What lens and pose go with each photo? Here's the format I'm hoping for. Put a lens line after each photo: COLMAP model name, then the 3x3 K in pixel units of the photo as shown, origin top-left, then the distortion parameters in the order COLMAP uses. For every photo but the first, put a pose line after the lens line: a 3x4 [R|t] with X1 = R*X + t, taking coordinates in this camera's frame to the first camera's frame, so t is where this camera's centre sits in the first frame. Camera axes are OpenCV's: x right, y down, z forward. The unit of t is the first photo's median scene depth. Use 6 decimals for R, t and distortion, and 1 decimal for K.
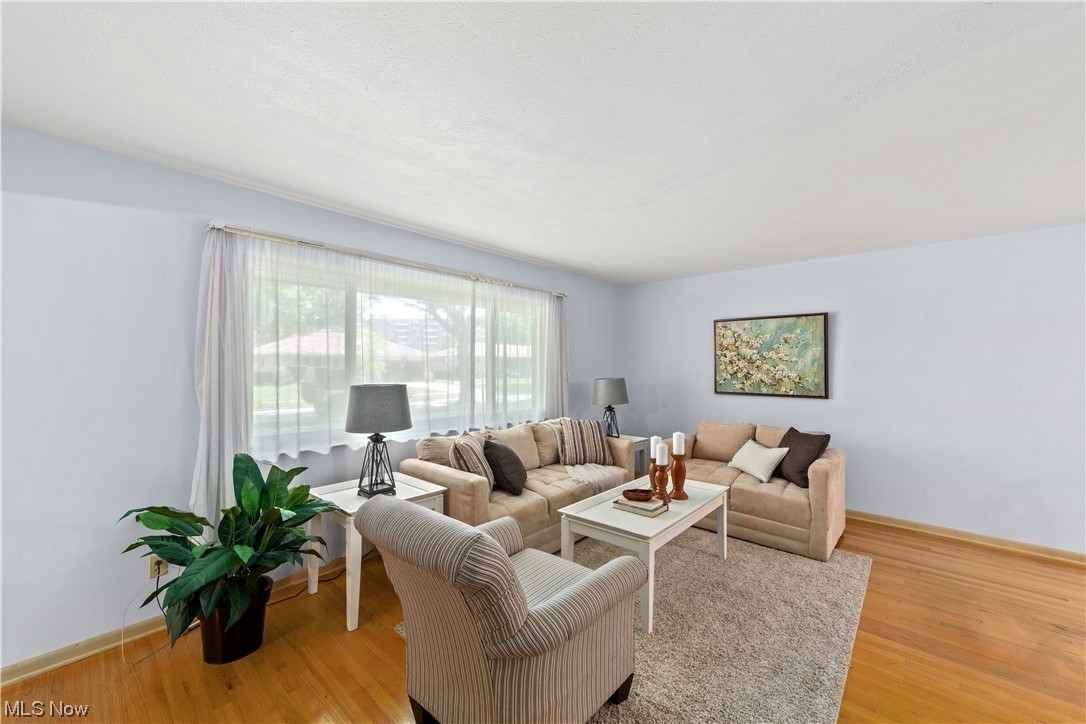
lens RADIAL K [[430.1, 0, 547.4], [0, 430.1, 358.4], [0, 0, 1]] dist [-0.021625, 0.009682]
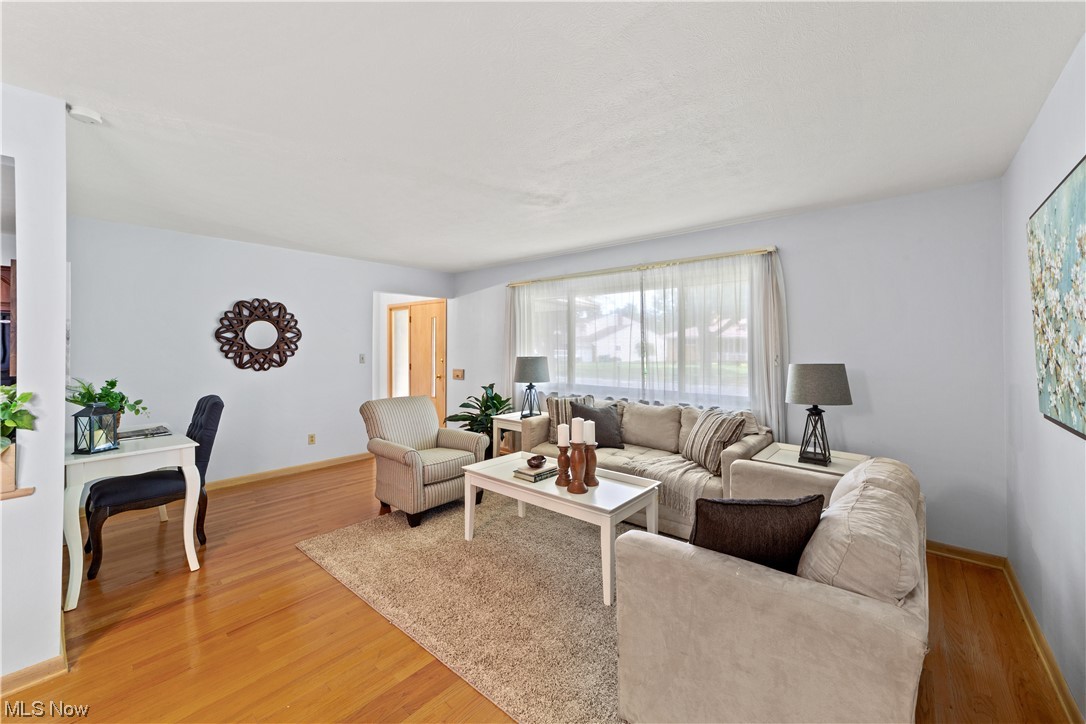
lens RADIAL K [[424.0, 0, 542.3], [0, 424.0, 345.6], [0, 0, 1]] dist [-0.001805, 0.000113]
pose [[0.013934, -0.006382, -0.999883, 0.800449], [0.019946, 0.999782, -0.006103, 0.016322], [0.999704, -0.019858, 0.014058, 0.617303]]
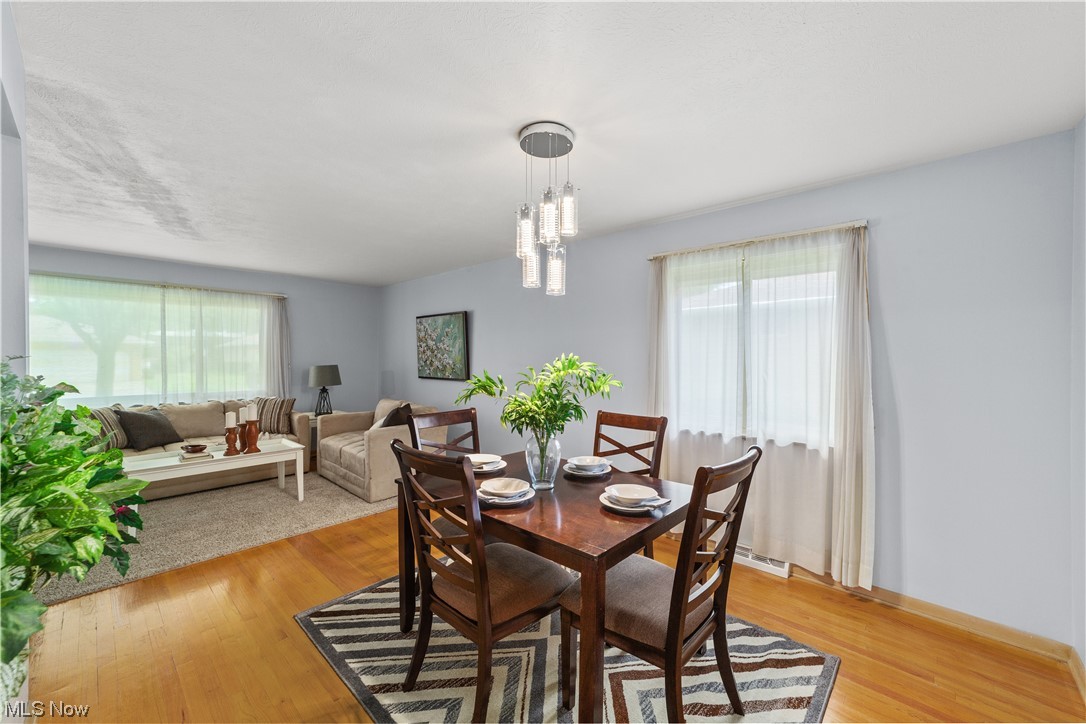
lens RADIAL K [[418.4, 0, 547.3], [0, 418.4, 360.3], [0, 0, 1]] dist [-0.016914, 0.008398]
pose [[0.999868, -0.001676, -0.016153, 0.831988], [0.002118, 0.999622, 0.027413, 0.001233], [0.016101, -0.027443, 0.999494, -0.182562]]
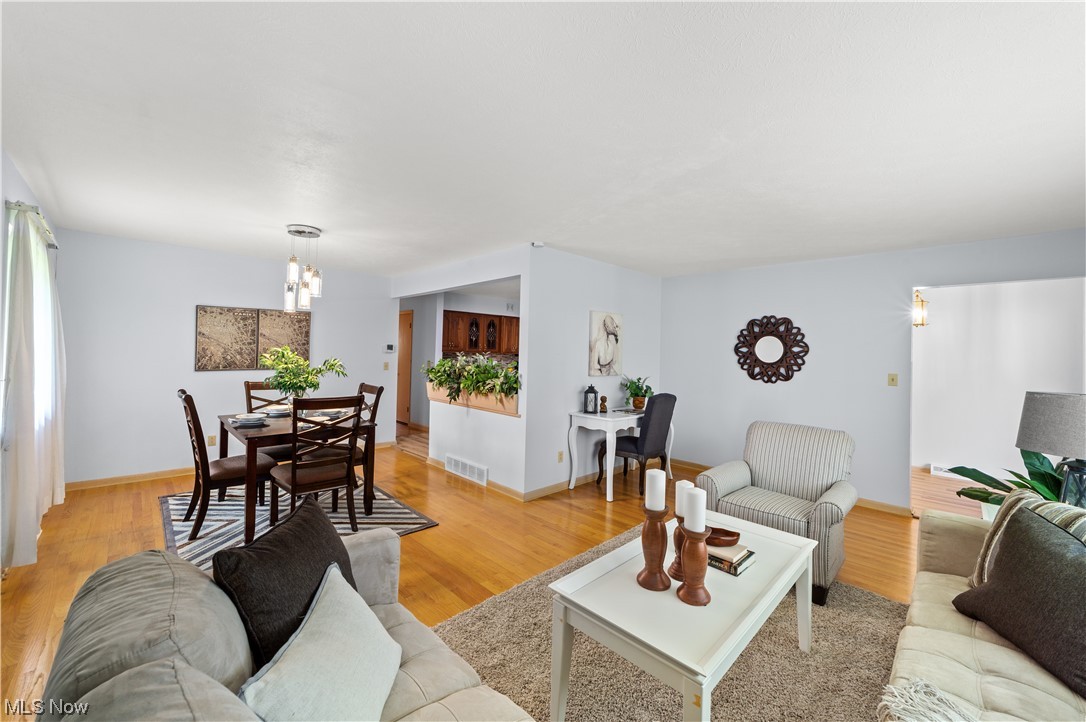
lens RADIAL K [[420.5, 0, 548.0], [0, 420.5, 351.3], [0, 0, 1]] dist [-0.017971, 0.008518]
pose [[-0.997879, -0.031036, 0.057228, 0.293871], [-0.032448, 0.999188, -0.023904, 0.019891], [-0.056439, -0.025710, -0.998075, 1.049832]]
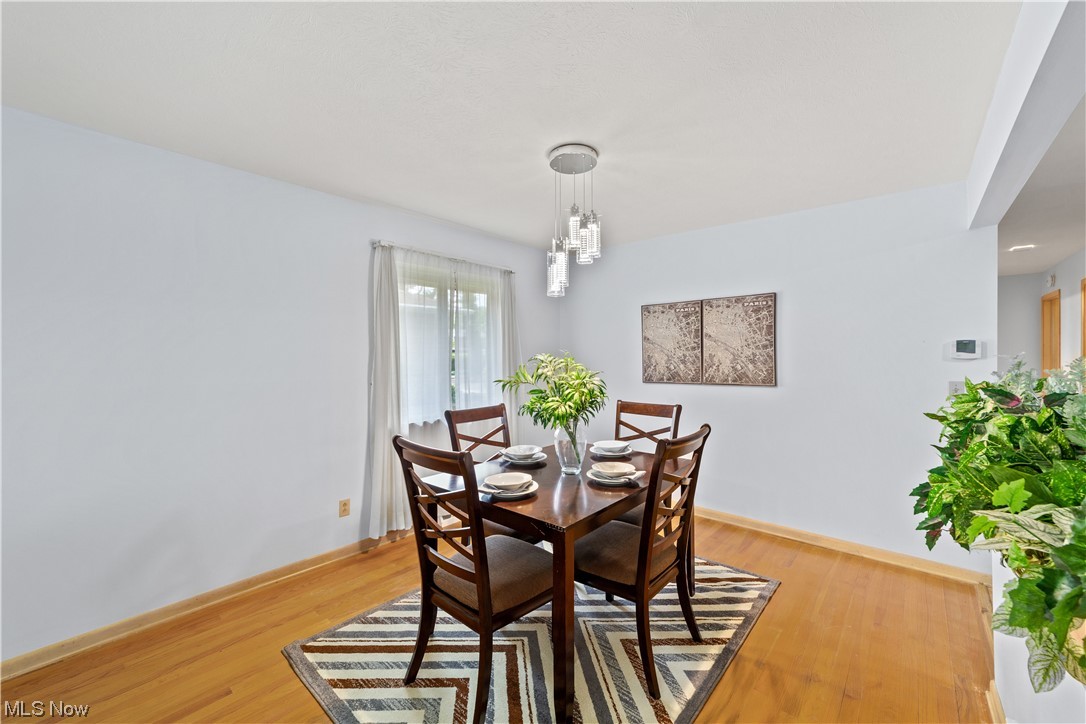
lens RADIAL K [[430.1, 0, 547.4], [0, 430.1, 358.4], [0, 0, 1]] dist [-0.021625, 0.009682]
pose [[-0.020348, -0.020042, 0.999592, 0.316764], [-0.019515, 0.999617, 0.019646, 0.007234], [-0.999602, -0.019107, -0.020731, 0.299528]]
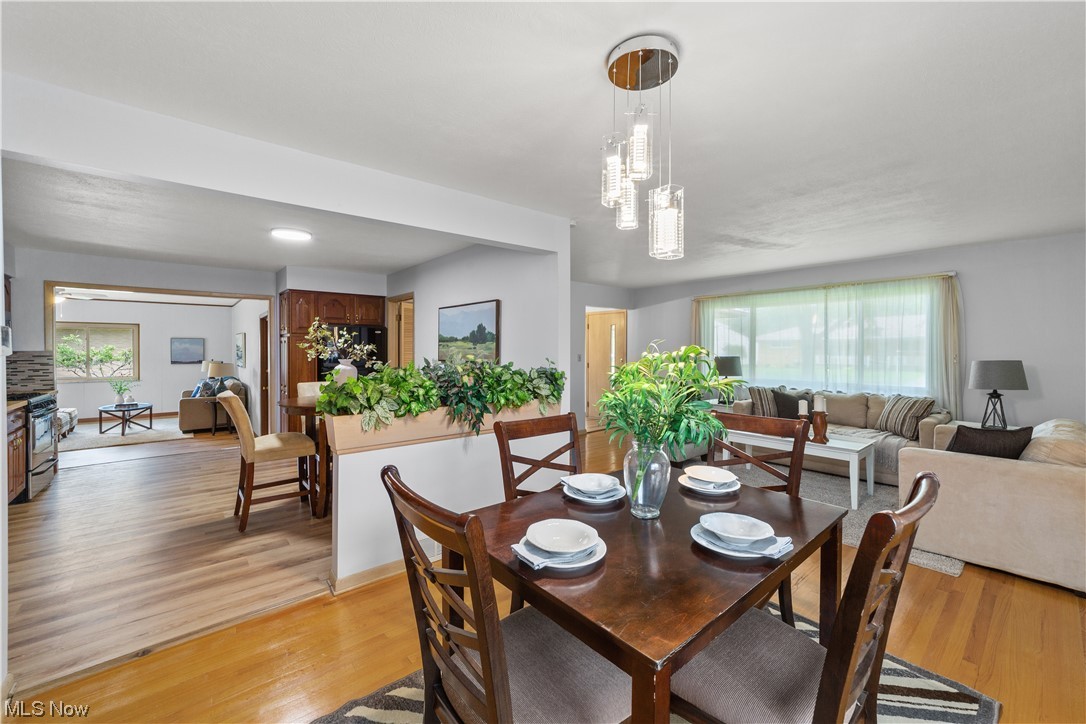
lens RADIAL K [[430.1, 0, 547.4], [0, 430.1, 358.4], [0, 0, 1]] dist [-0.021625, 0.009682]
pose [[-0.140564, 0.016894, -0.989927, 1.183140], [0.021885, 0.999663, 0.013953, 0.010928], [0.989830, -0.019704, -0.140886, 0.229113]]
